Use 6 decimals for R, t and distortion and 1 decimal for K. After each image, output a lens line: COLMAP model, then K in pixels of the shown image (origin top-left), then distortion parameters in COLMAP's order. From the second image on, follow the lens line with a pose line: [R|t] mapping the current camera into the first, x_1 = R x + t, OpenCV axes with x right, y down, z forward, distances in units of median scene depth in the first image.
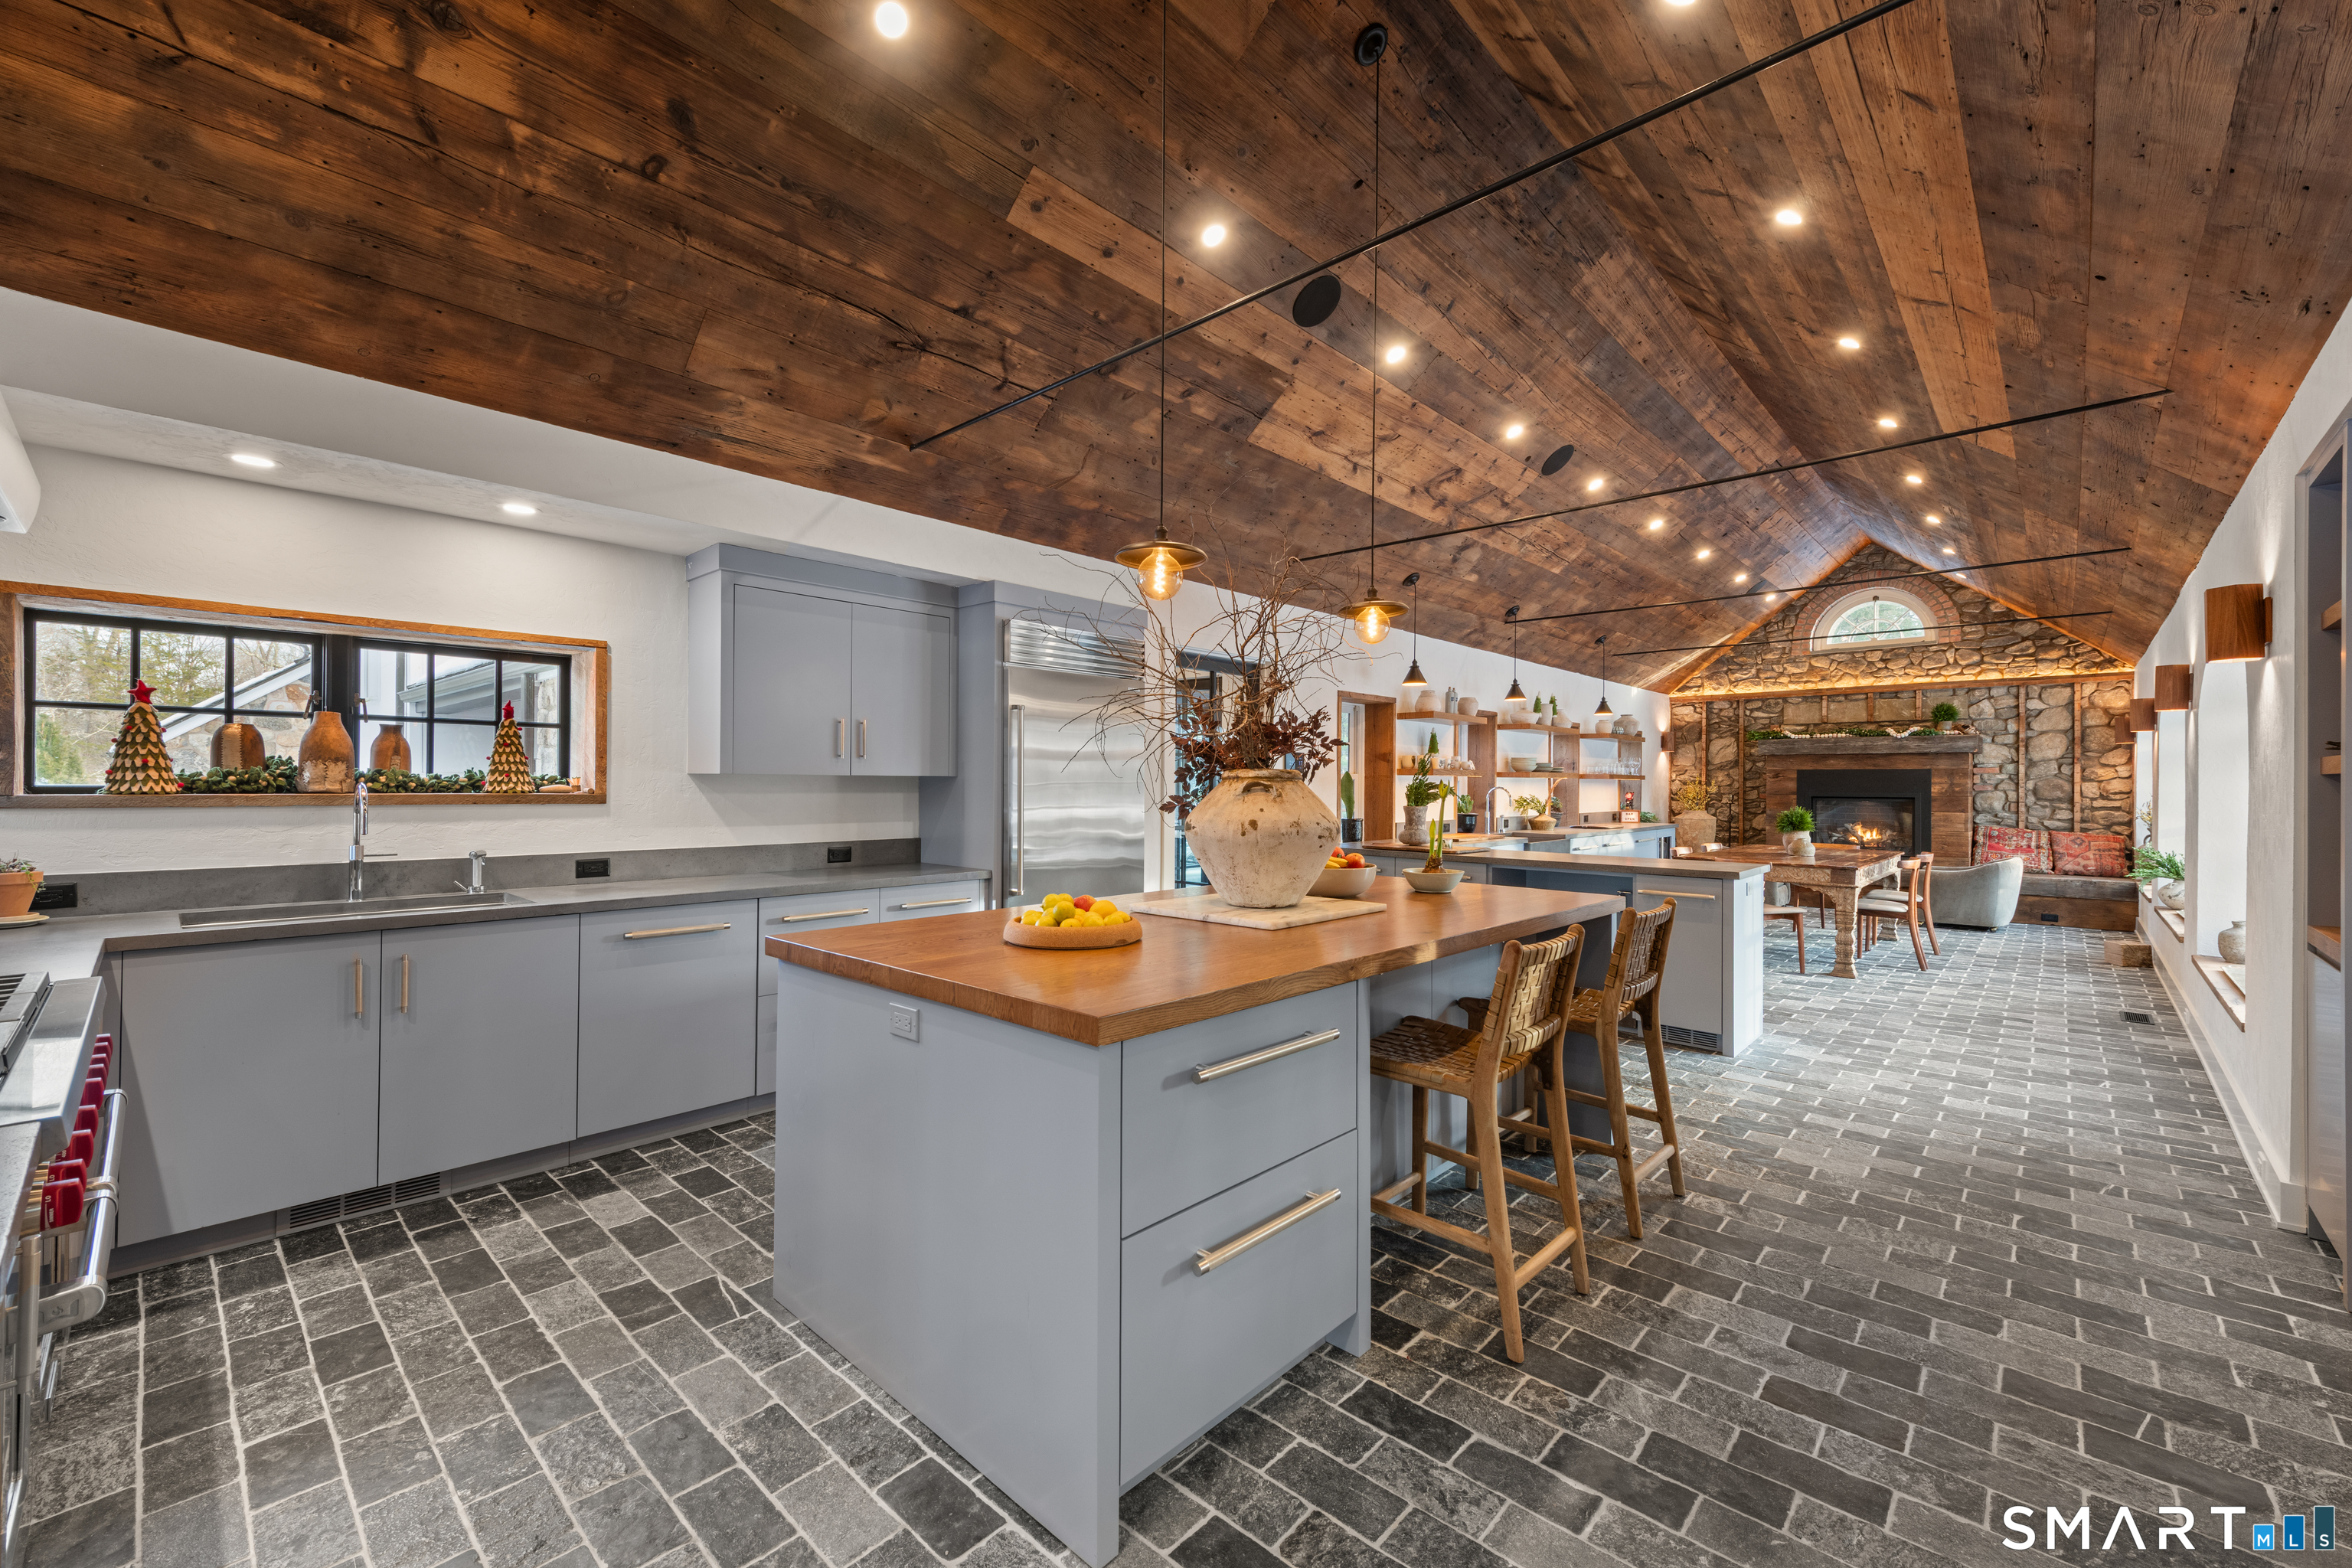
lens RADIAL K [[936.7, 0, 1181.2], [0, 936.7, 779.0], [0, 0, 1]] dist [0.013873, 0.000104]
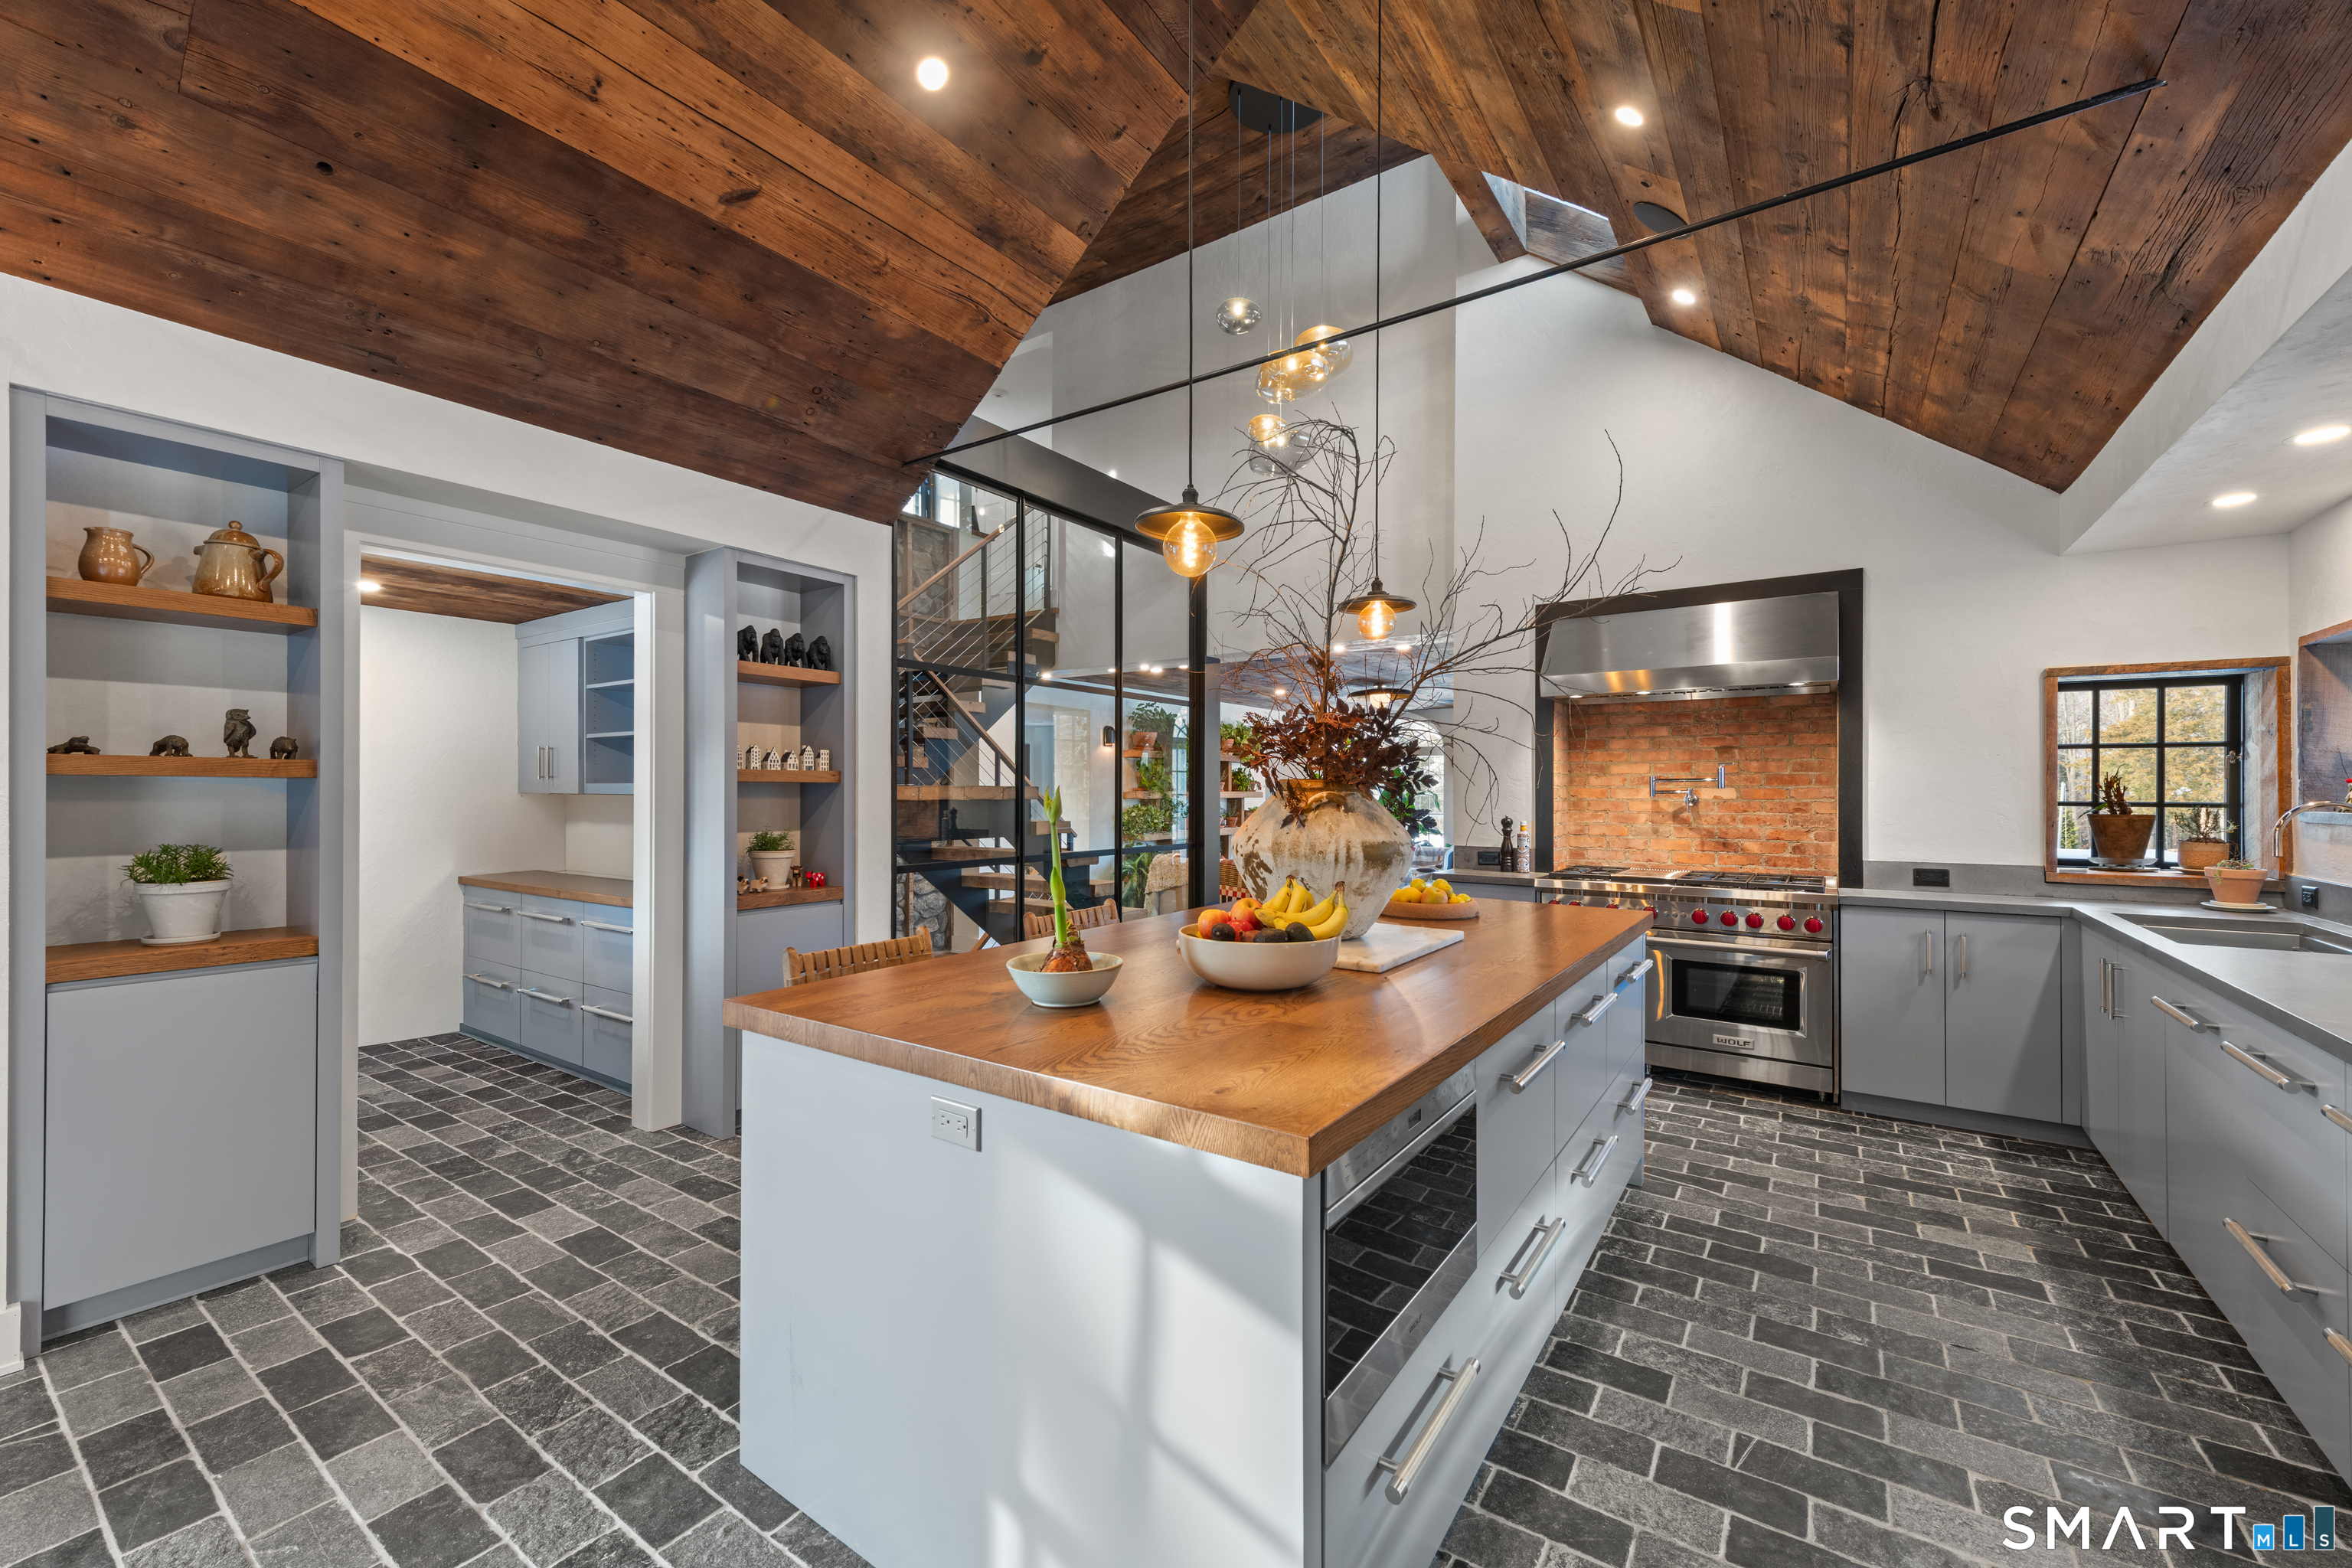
lens RADIAL K [[936.7, 0, 1181.5], [0, 936.7, 794.8], [0, 0, 1]] dist [0.013873, 0.000104]
pose [[-0.989429, -0.007388, -0.144831, 0.099387], [-0.007007, 0.999971, -0.003139, 0.002714], [0.144850, -0.002091, -0.989451, 0.536113]]
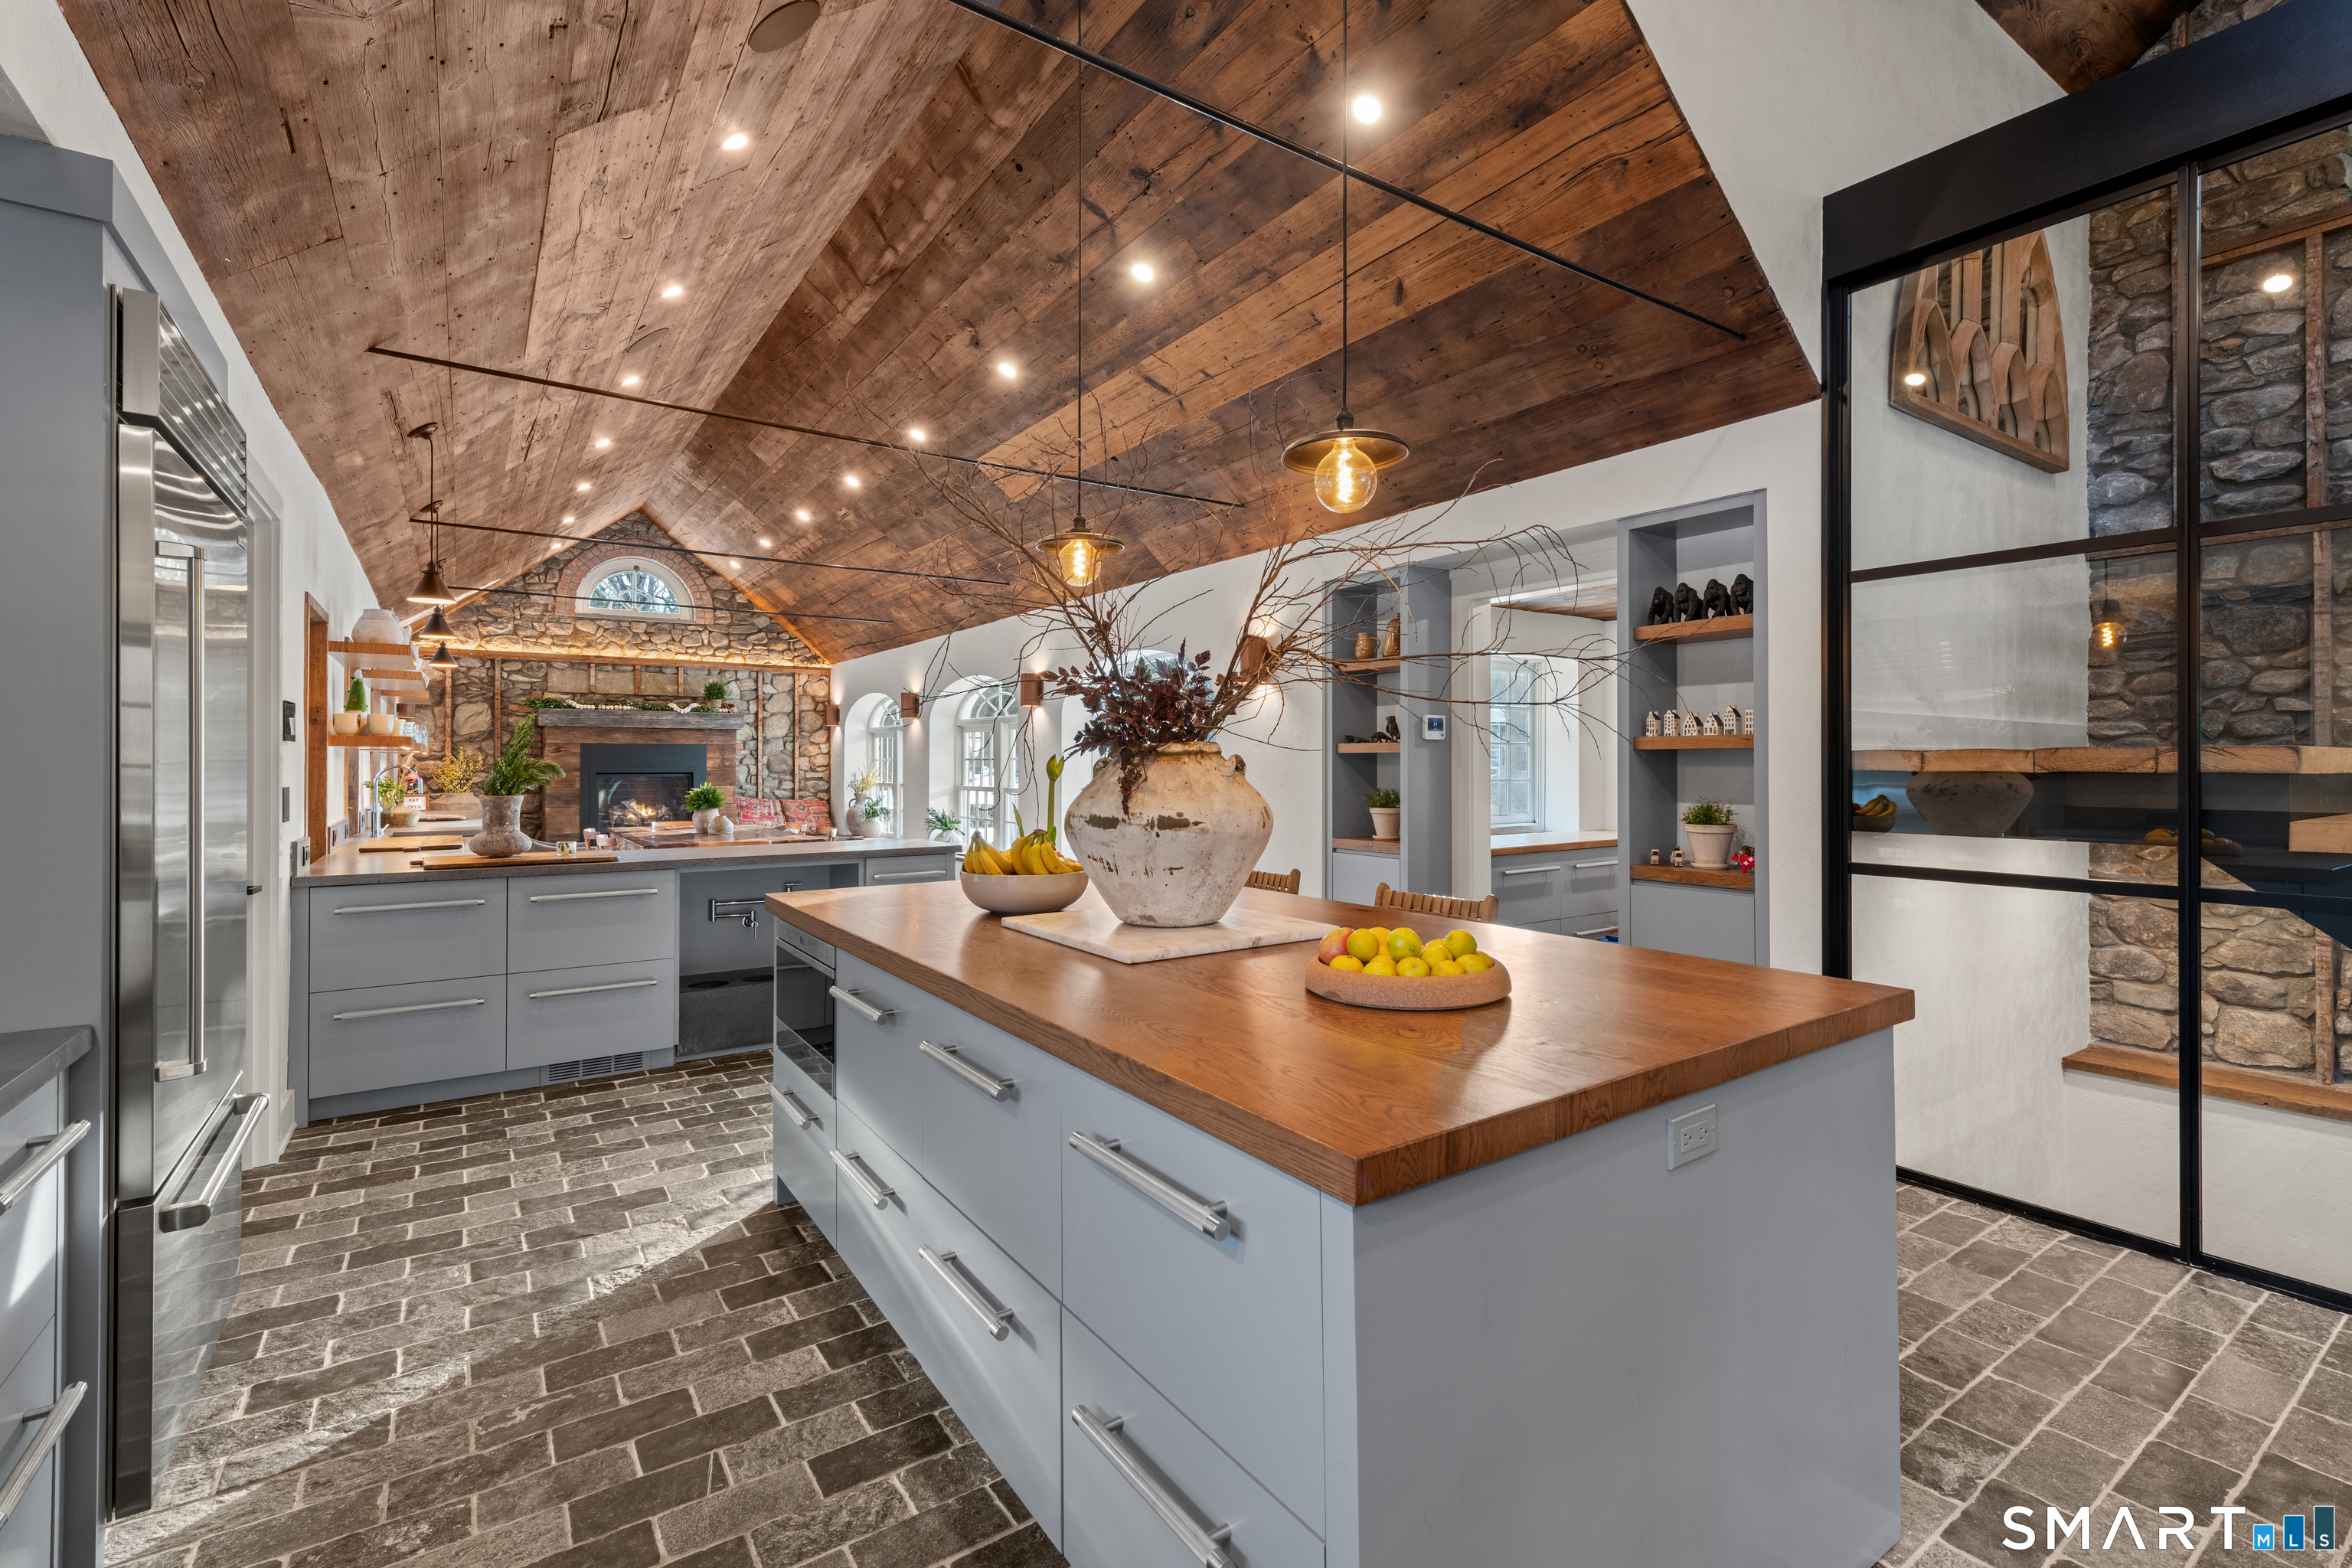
lens RADIAL K [[1044.1, 0, 1185.6], [0, 1044.1, 769.3], [0, 0, 1]] dist [0.003372, 0.000067]
pose [[0.216711, -0.010702, 0.976177, -0.213027], [-0.003758, 0.999923, 0.011797, 0.001127], [-0.976228, -0.006225, 0.216655, 0.234025]]
